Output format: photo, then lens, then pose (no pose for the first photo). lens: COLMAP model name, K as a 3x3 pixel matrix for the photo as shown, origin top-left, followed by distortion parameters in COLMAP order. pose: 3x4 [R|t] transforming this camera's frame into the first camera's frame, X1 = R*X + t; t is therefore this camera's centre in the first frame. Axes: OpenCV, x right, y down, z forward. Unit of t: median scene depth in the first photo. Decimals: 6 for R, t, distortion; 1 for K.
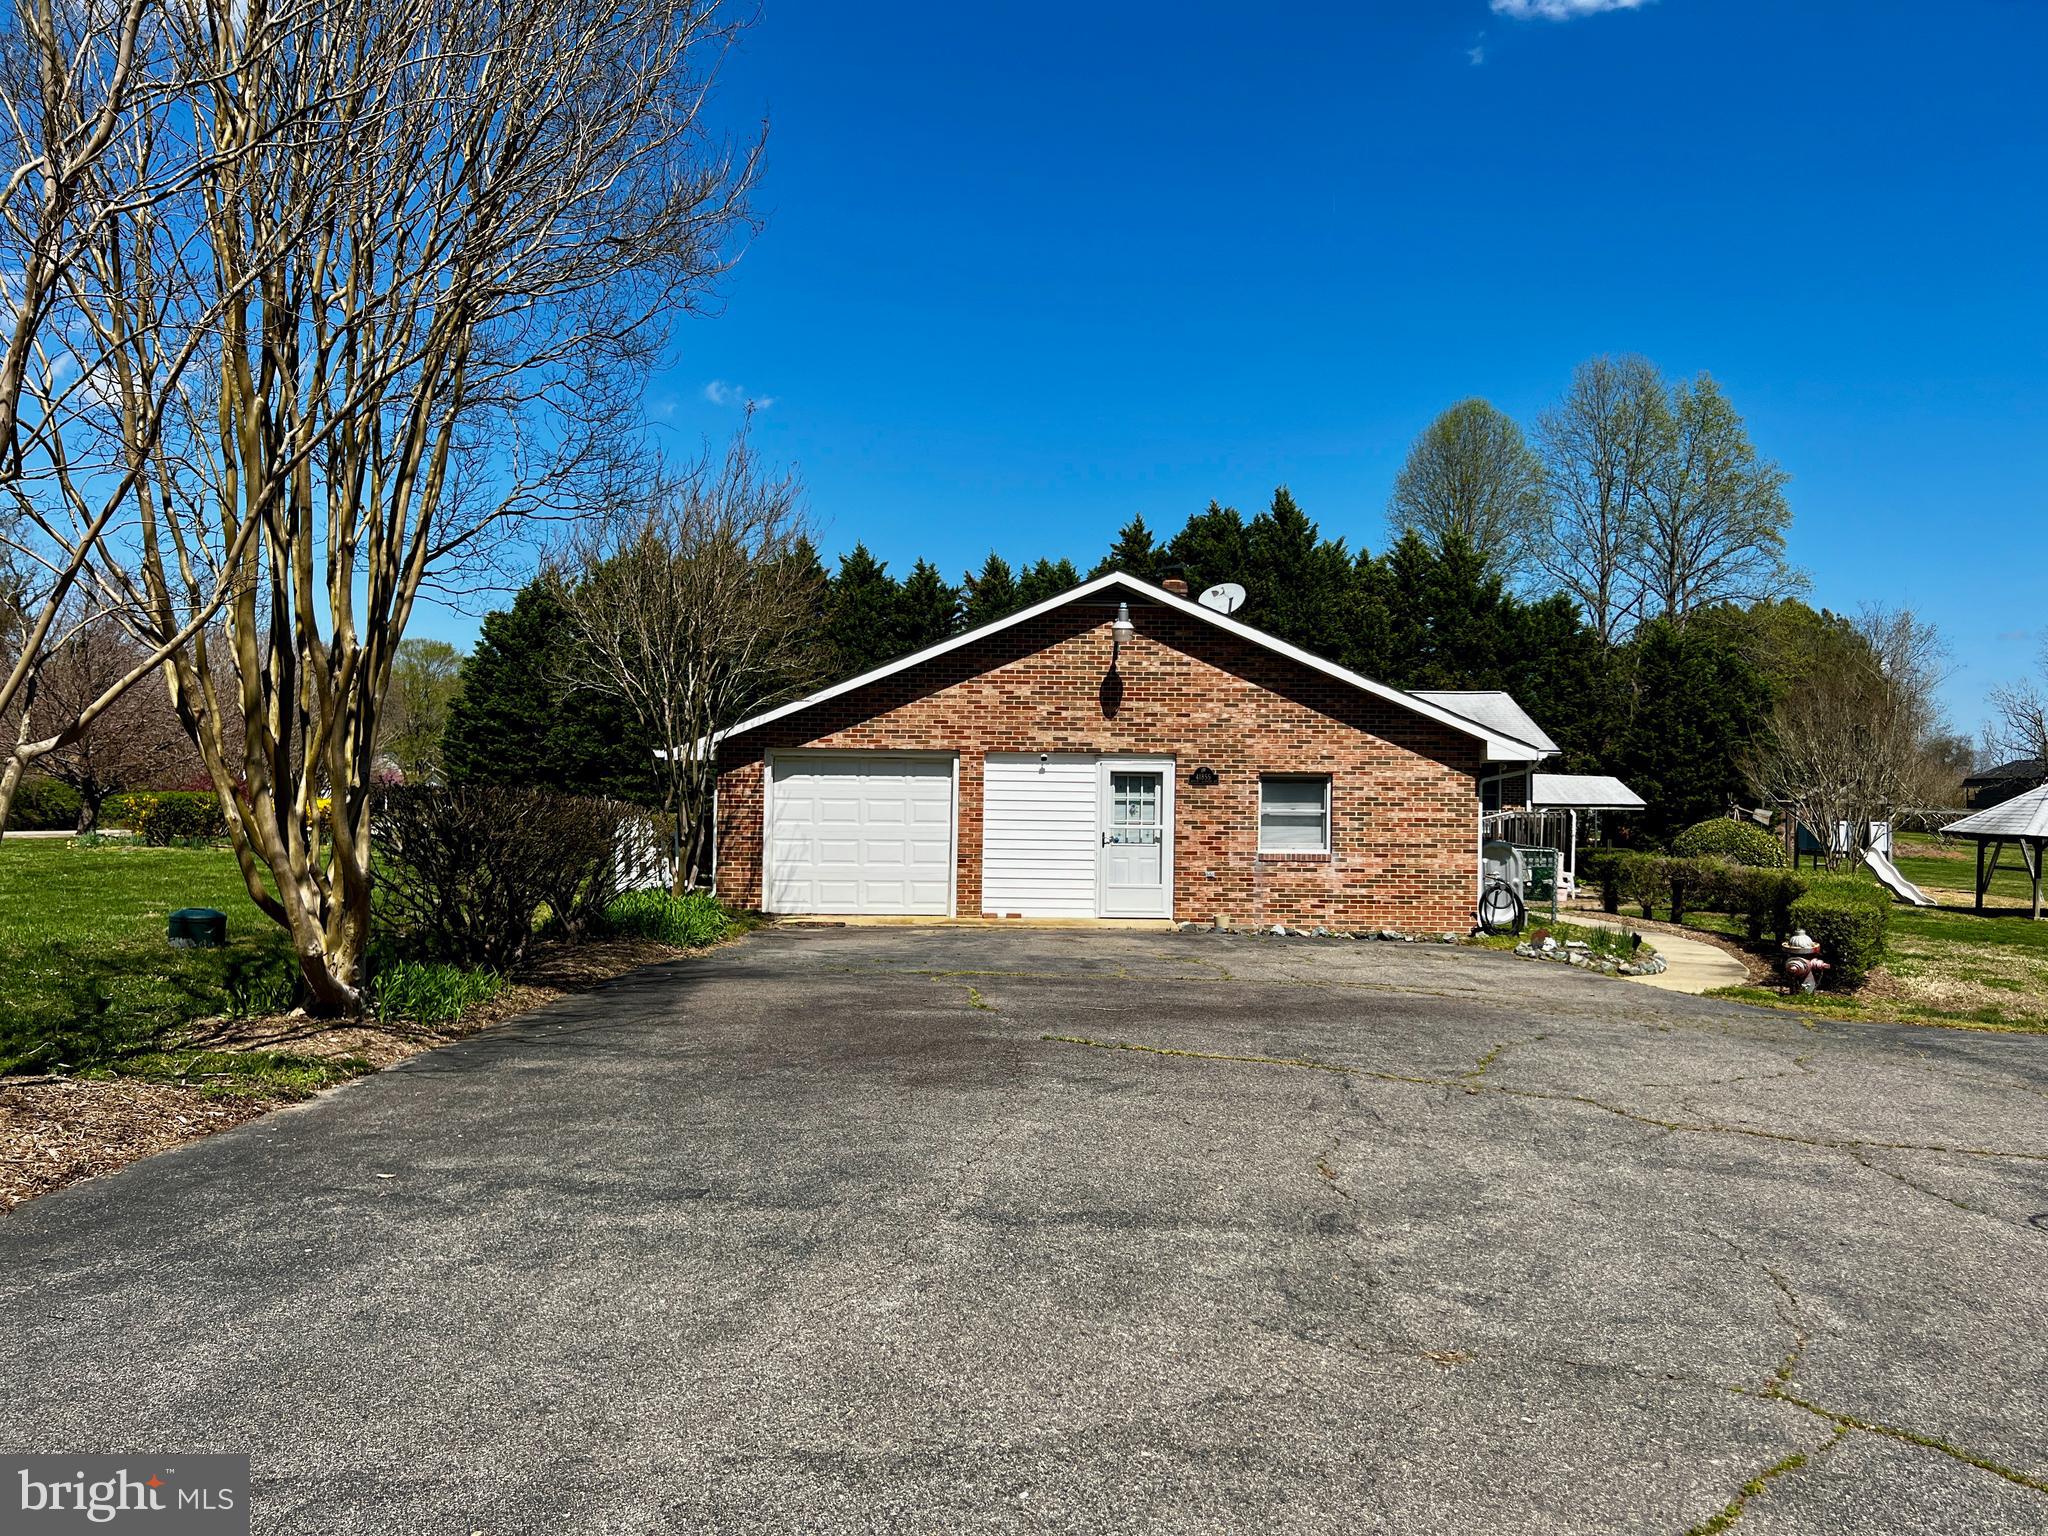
lens RADIAL K [[1545.2, 0, 1036.6], [0, 1545.2, 767.0], [0, 0, 1]] dist [0.182682, -0.255353]
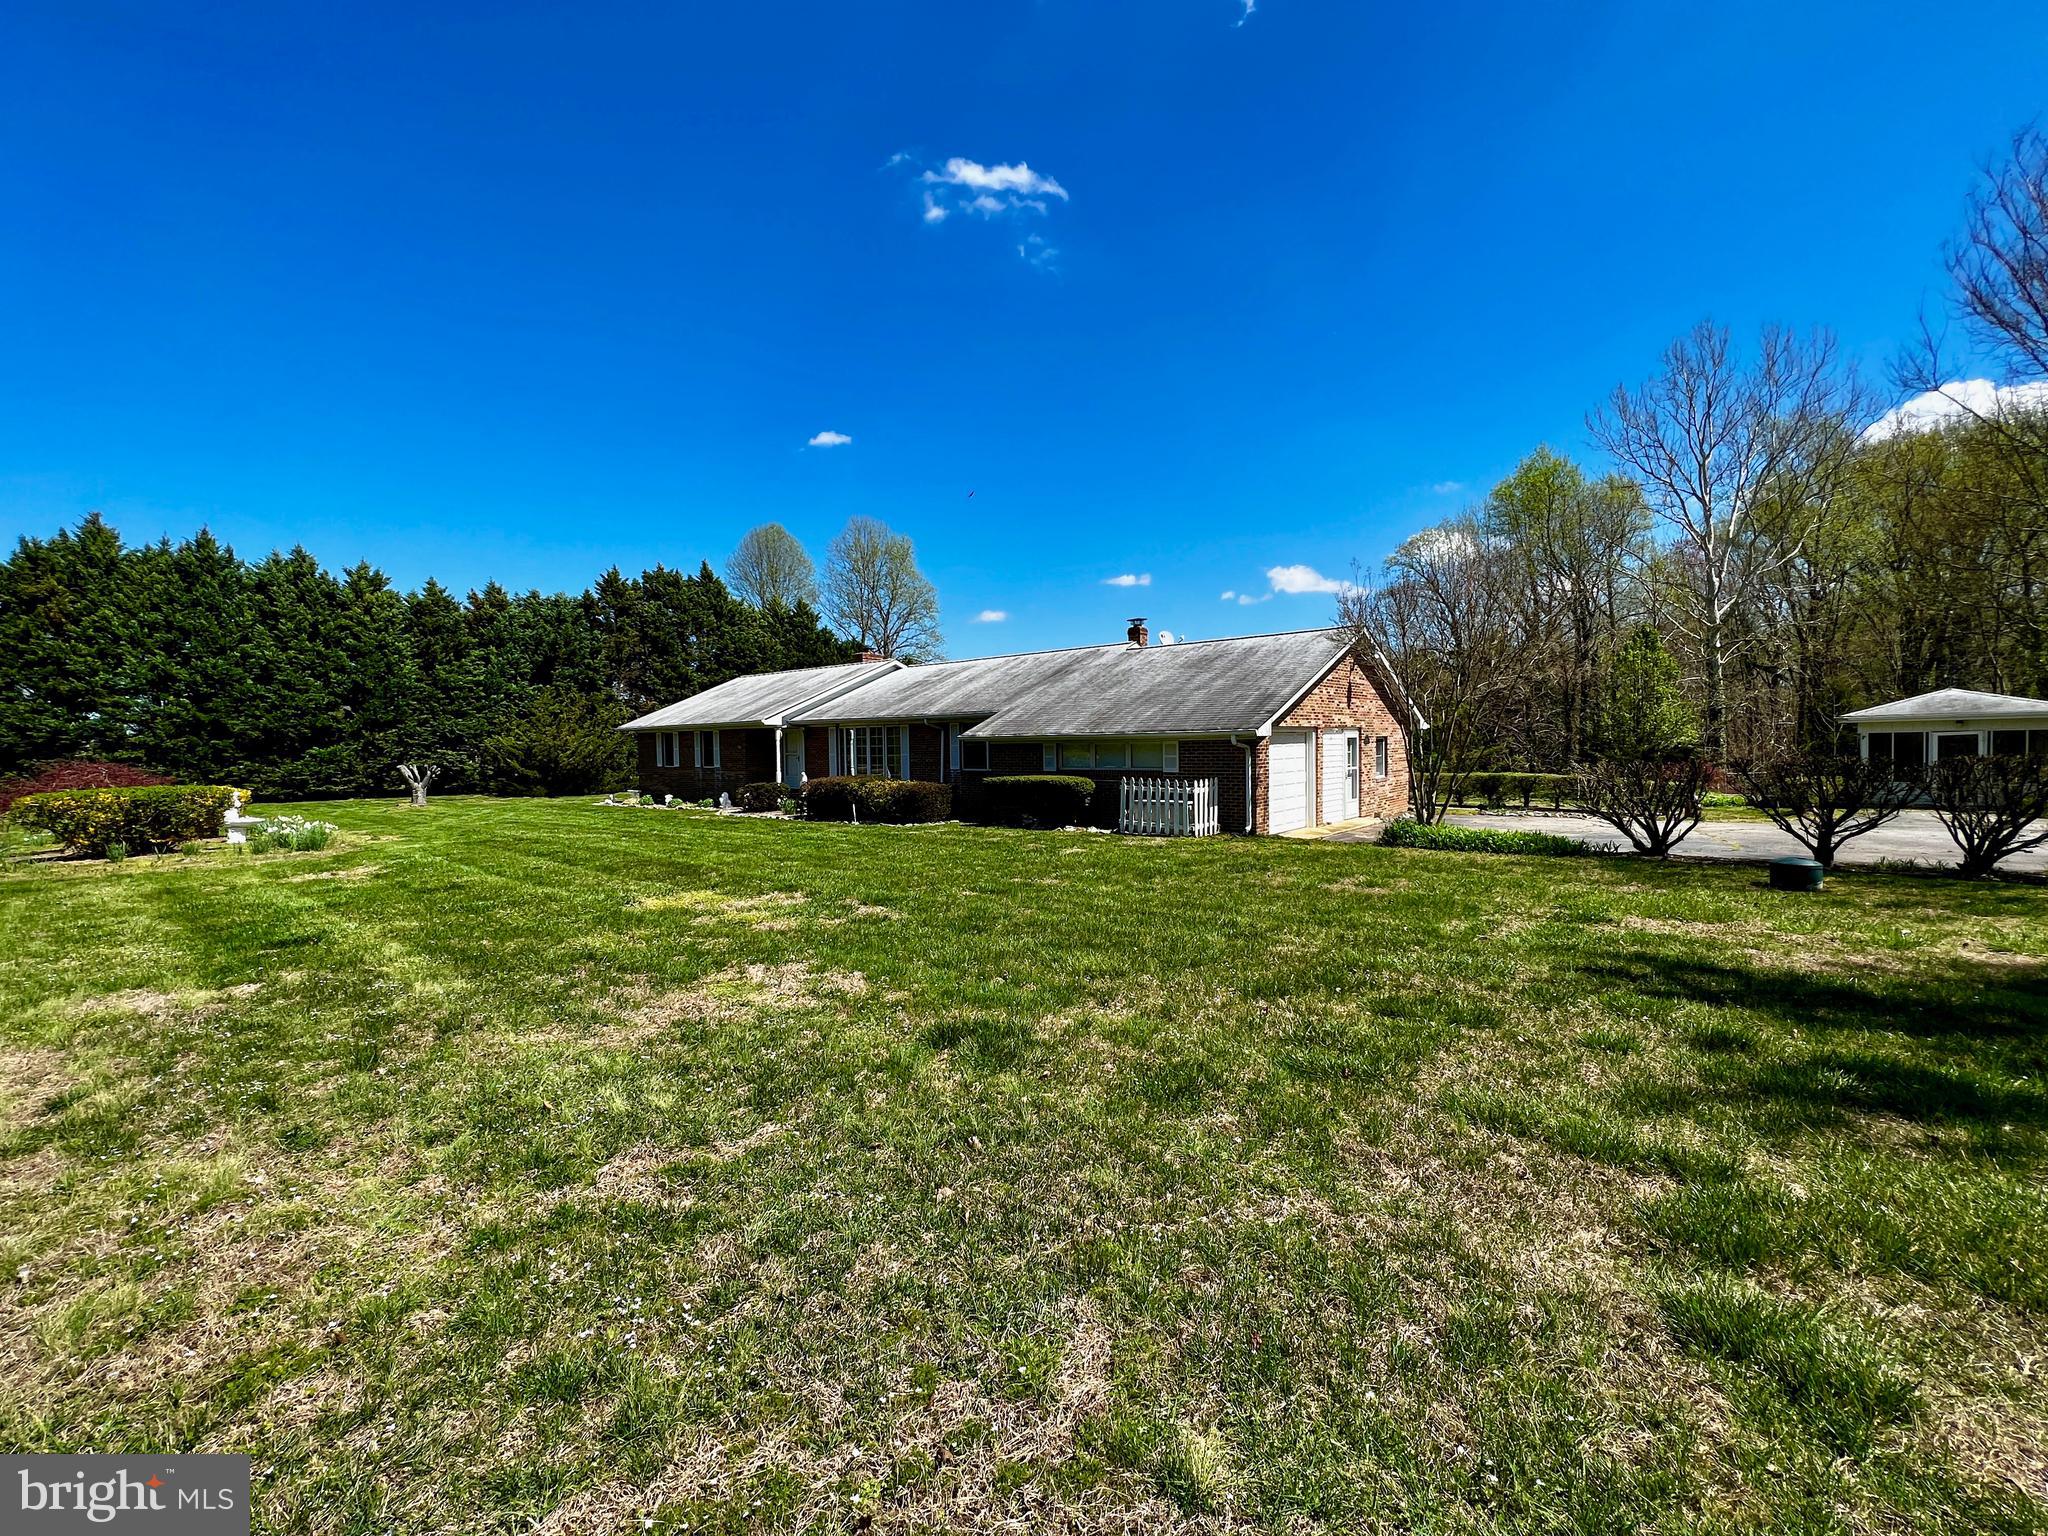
lens RADIAL K [[831.0, 0, 1018.2], [0, 831.0, 762.1], [0, 0, 1]] dist [0.003348, 0.000109]
pose [[0.696787, -0.036430, 0.716352, -0.898446], [0.009868, 0.999102, 0.041211, -0.012677], [-0.717210, -0.021646, 0.696521, 0.603993]]
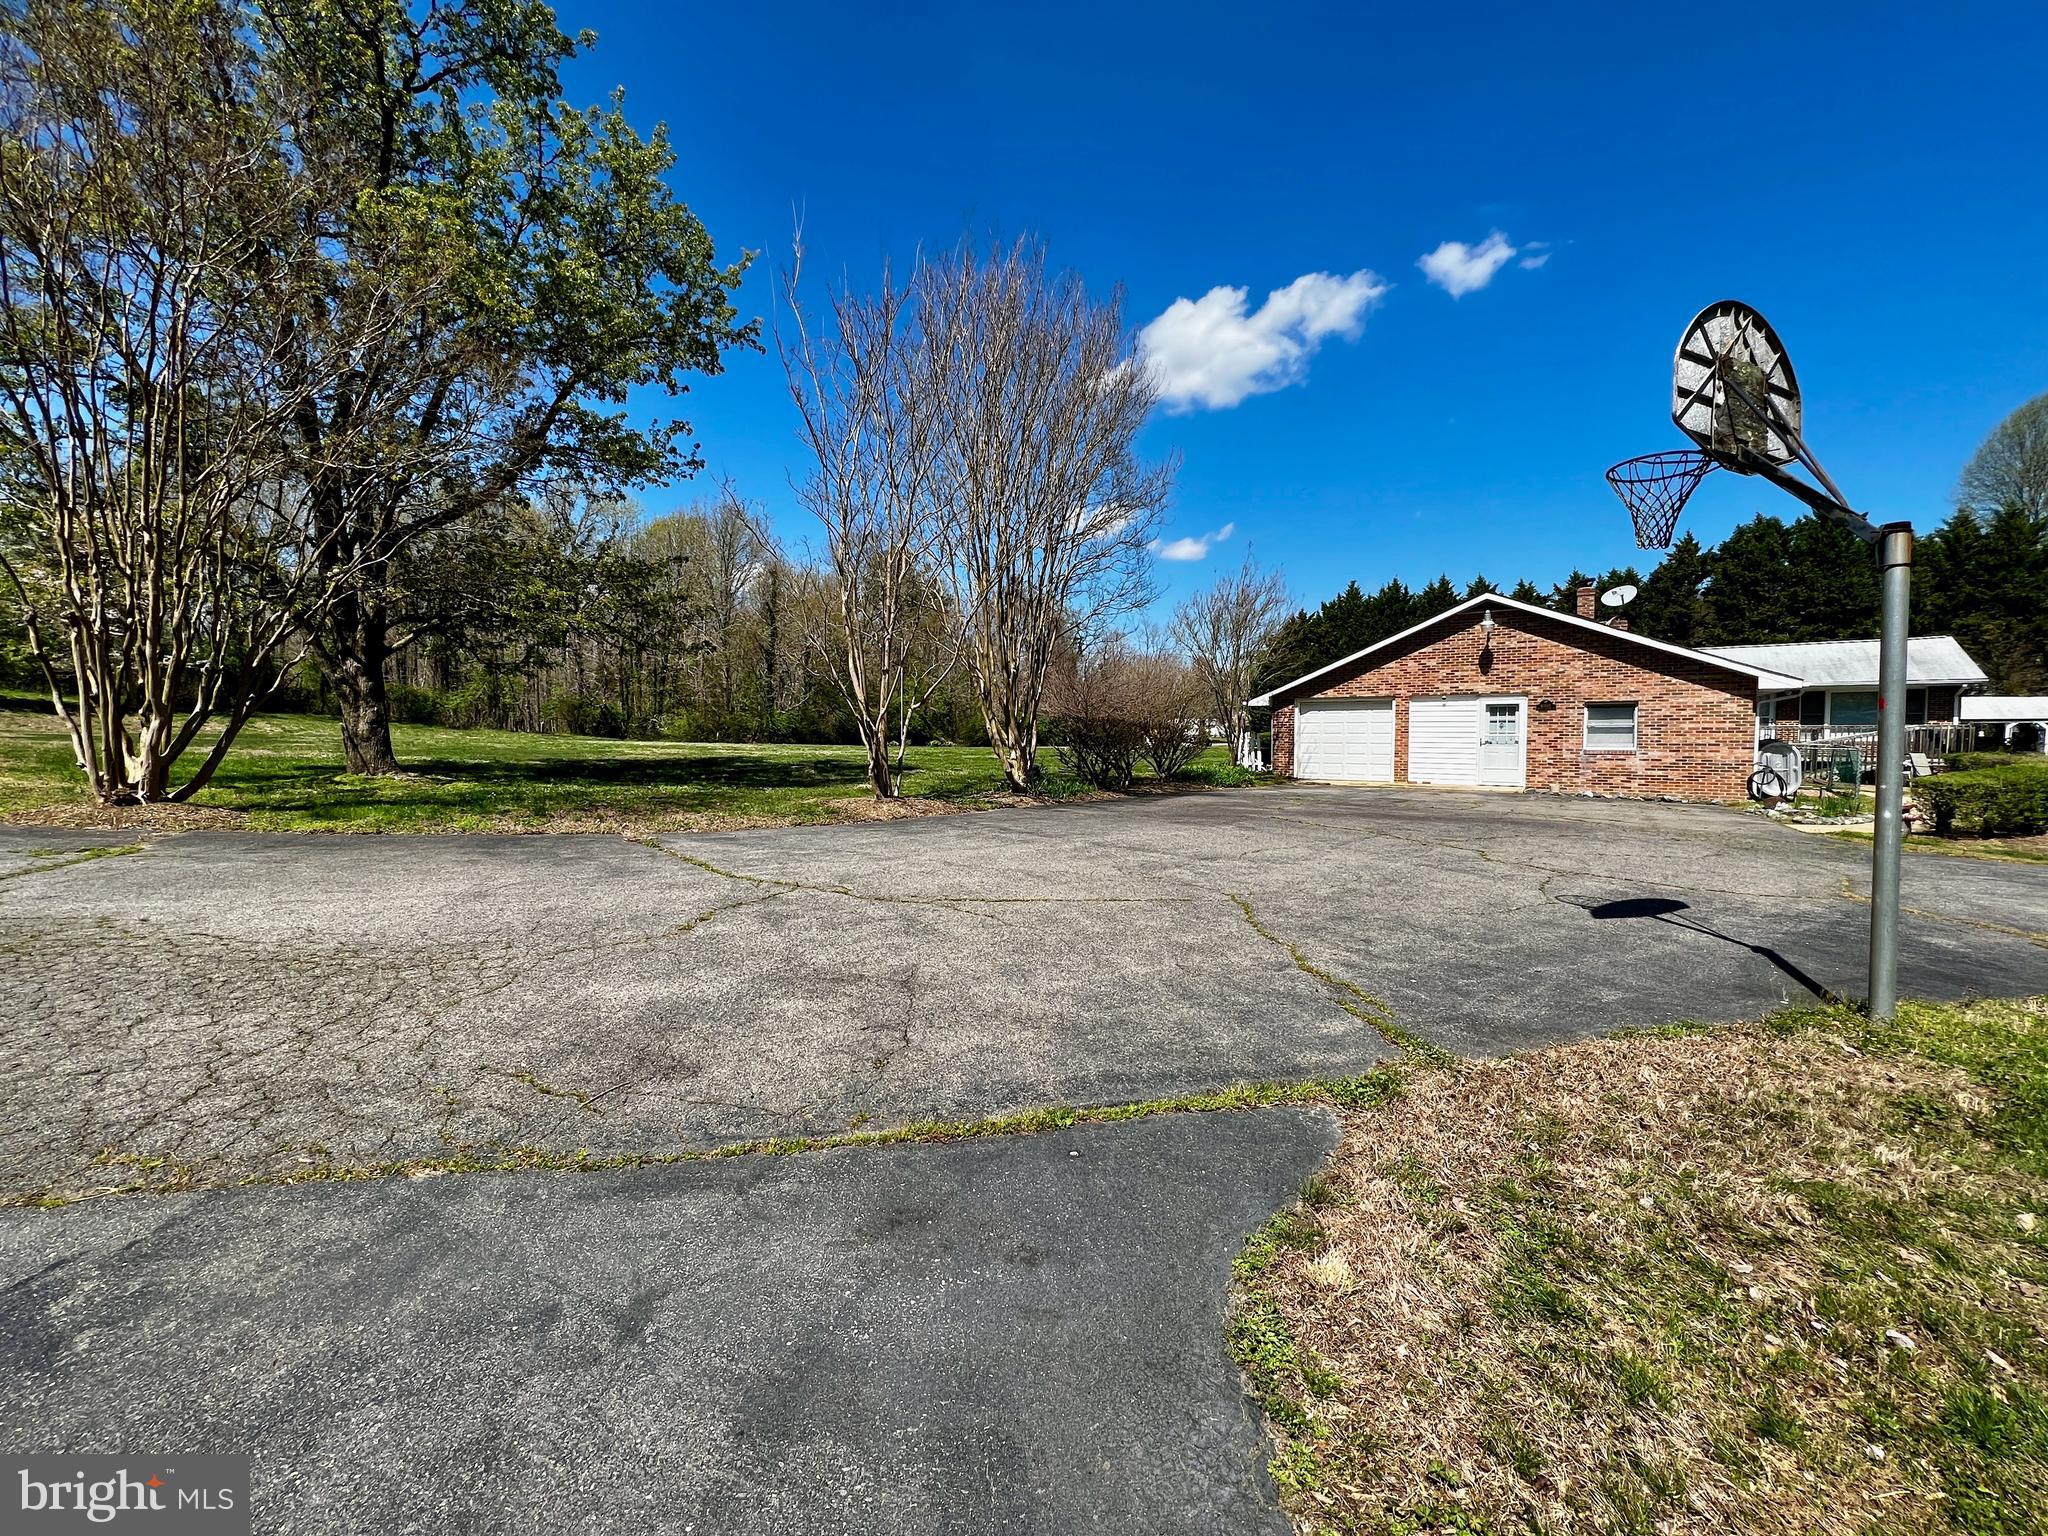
lens RADIAL K [[827.3, 0, 1028.3], [0, 827.3, 760.4], [0, 0, 1]] dist [0.001918, 0.000290]
pose [[0.783979, 0.009200, -0.620719, 0.229229], [0.025594, 0.998561, 0.047127, 0.008833], [0.620260, -0.052834, 0.782615, -0.090149]]
